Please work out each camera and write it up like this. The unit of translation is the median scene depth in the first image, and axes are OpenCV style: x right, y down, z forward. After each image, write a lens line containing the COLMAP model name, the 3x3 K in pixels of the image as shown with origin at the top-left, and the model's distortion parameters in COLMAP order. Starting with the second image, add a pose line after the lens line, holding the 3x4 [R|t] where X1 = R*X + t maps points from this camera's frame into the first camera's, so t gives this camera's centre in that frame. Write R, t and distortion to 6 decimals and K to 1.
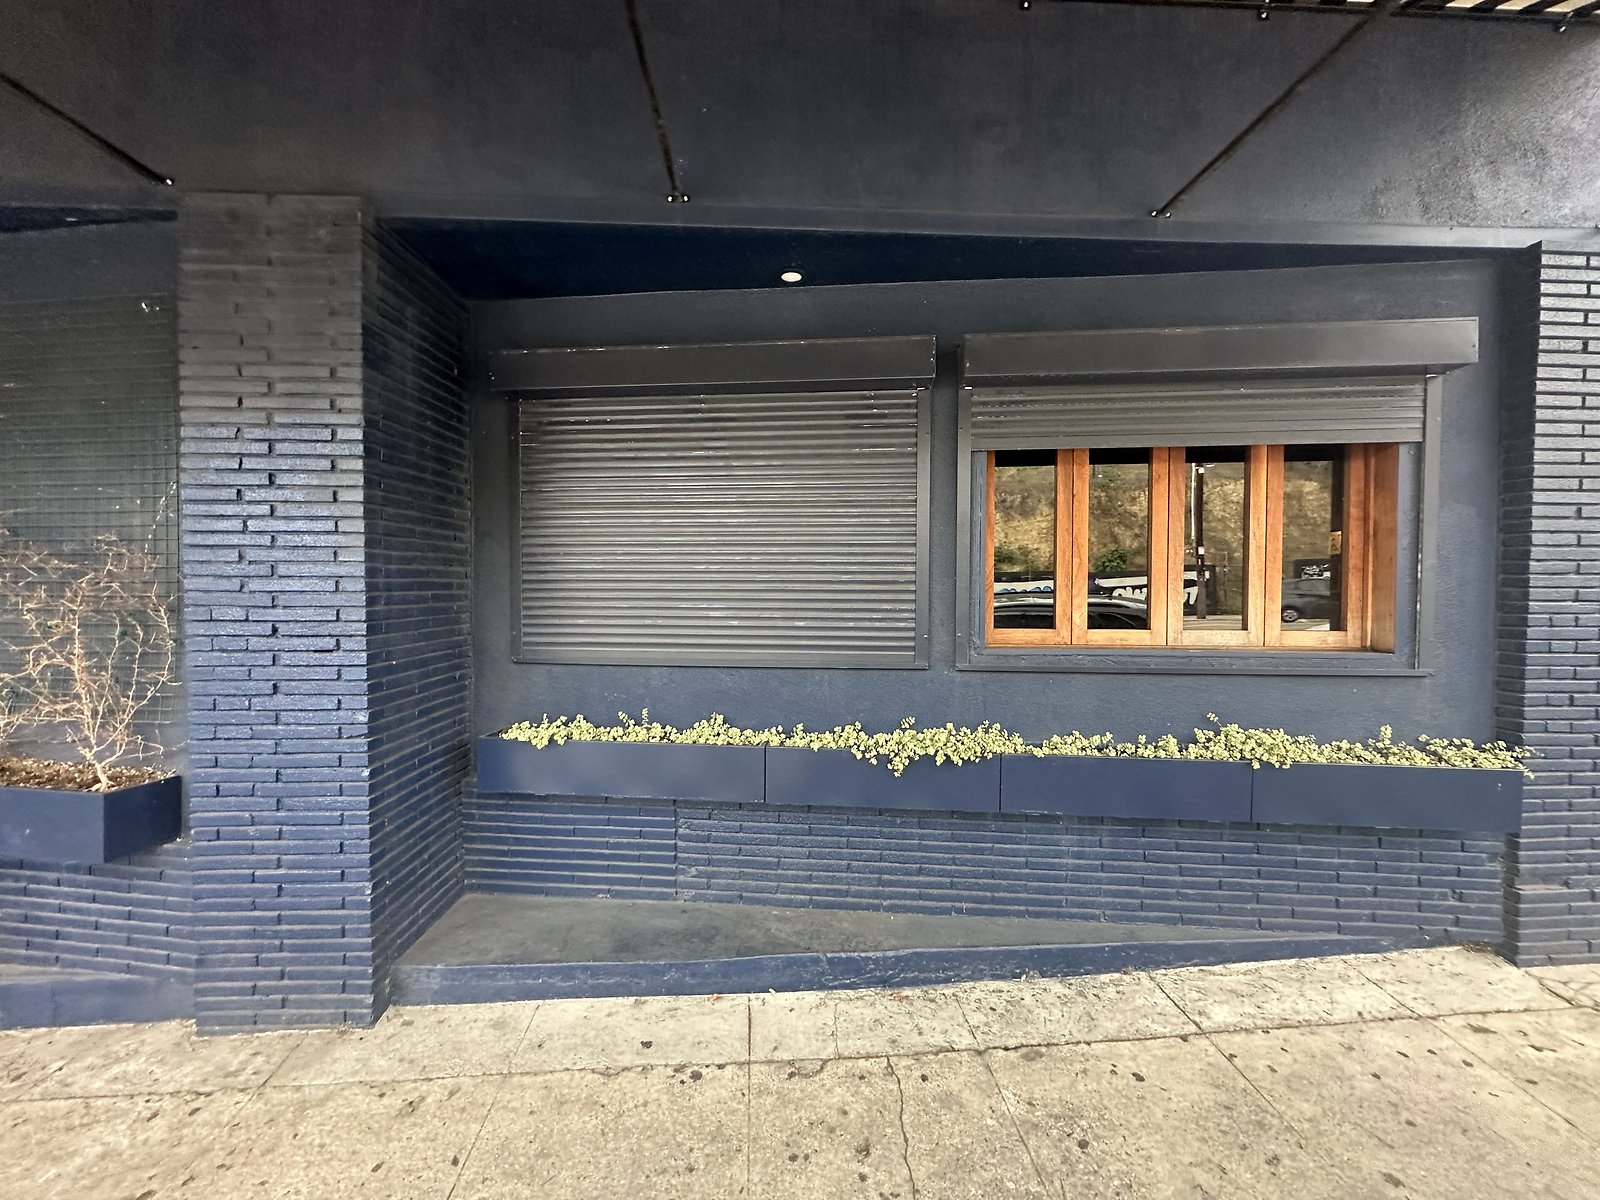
lens RADIAL K [[637.2, 0, 800.0], [0, 637.2, 600.0], [0, 0, 1]] dist [-0.003172, 0.000771]
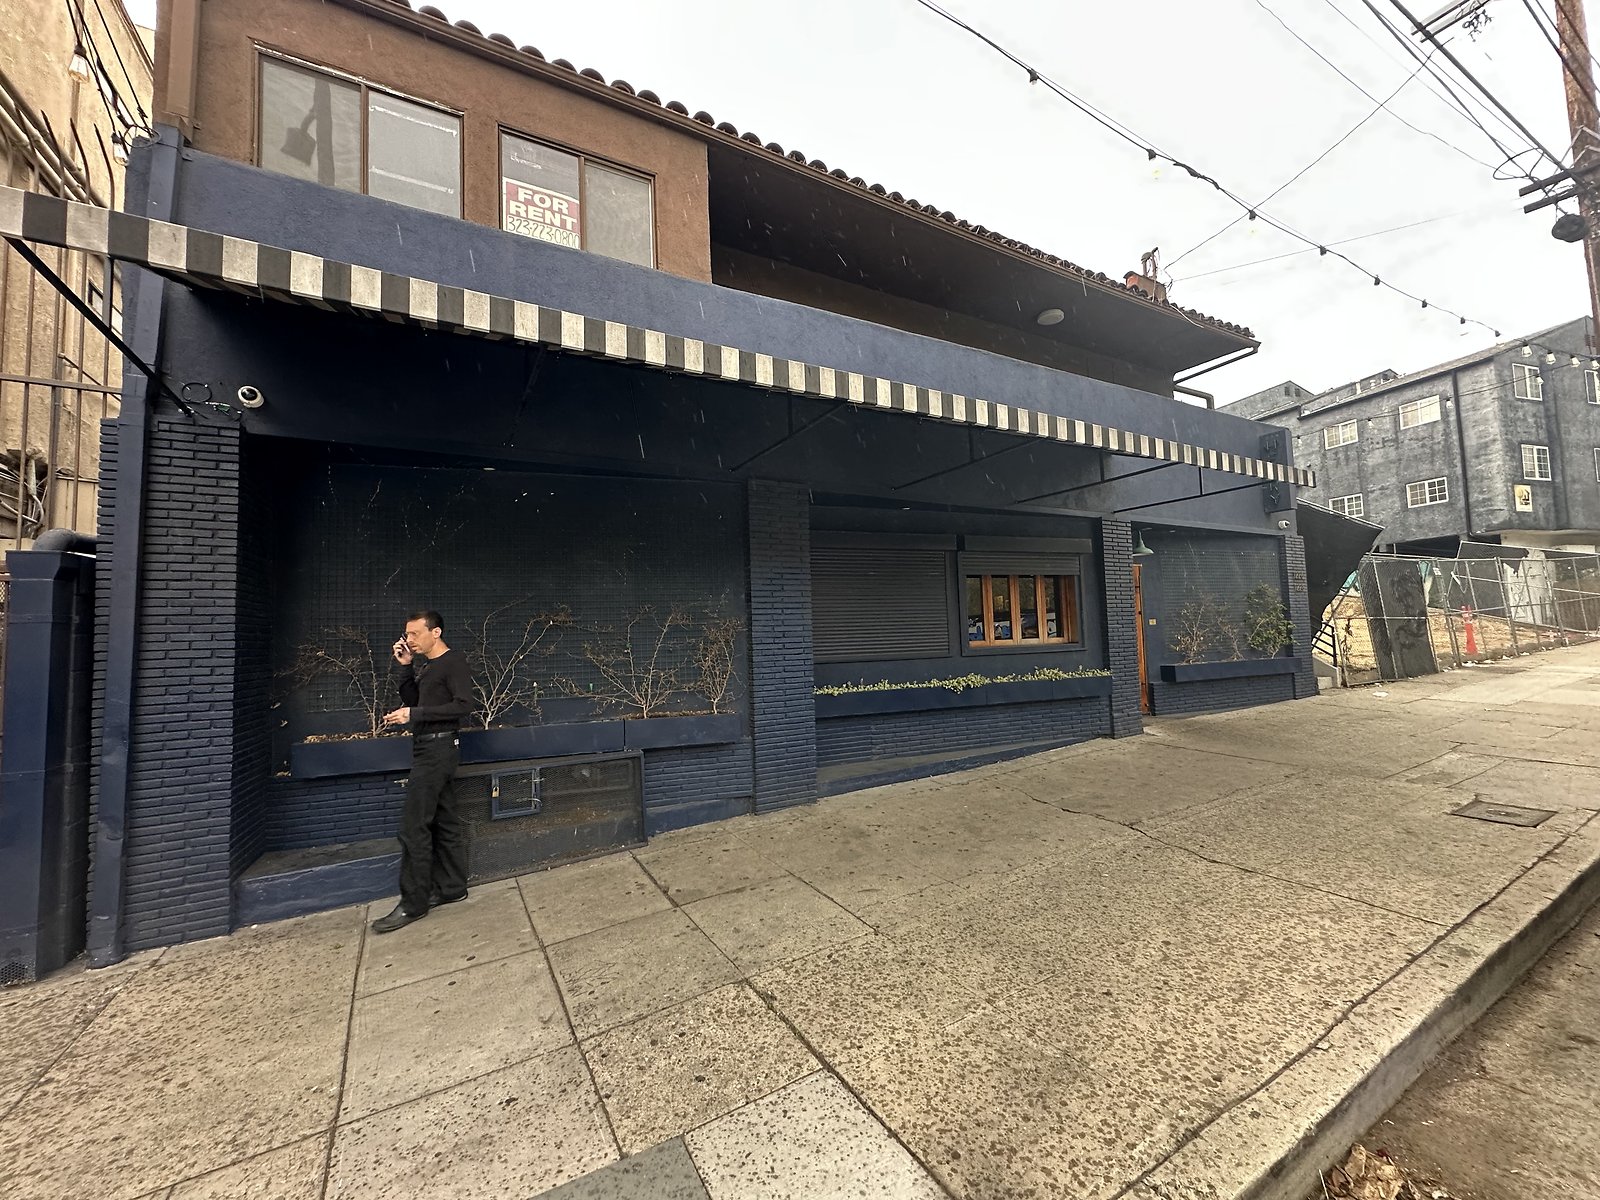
lens RADIAL K [[637.2, 0, 800.0], [0, 637.2, 600.0], [0, 0, 1]] dist [-0.003172, 0.000771]
pose [[0.891423, -0.004764, 0.453147, -1.676175], [0.046142, 0.995702, -0.080303, 0.061425], [-0.450816, 0.092493, 0.887812, -1.154276]]
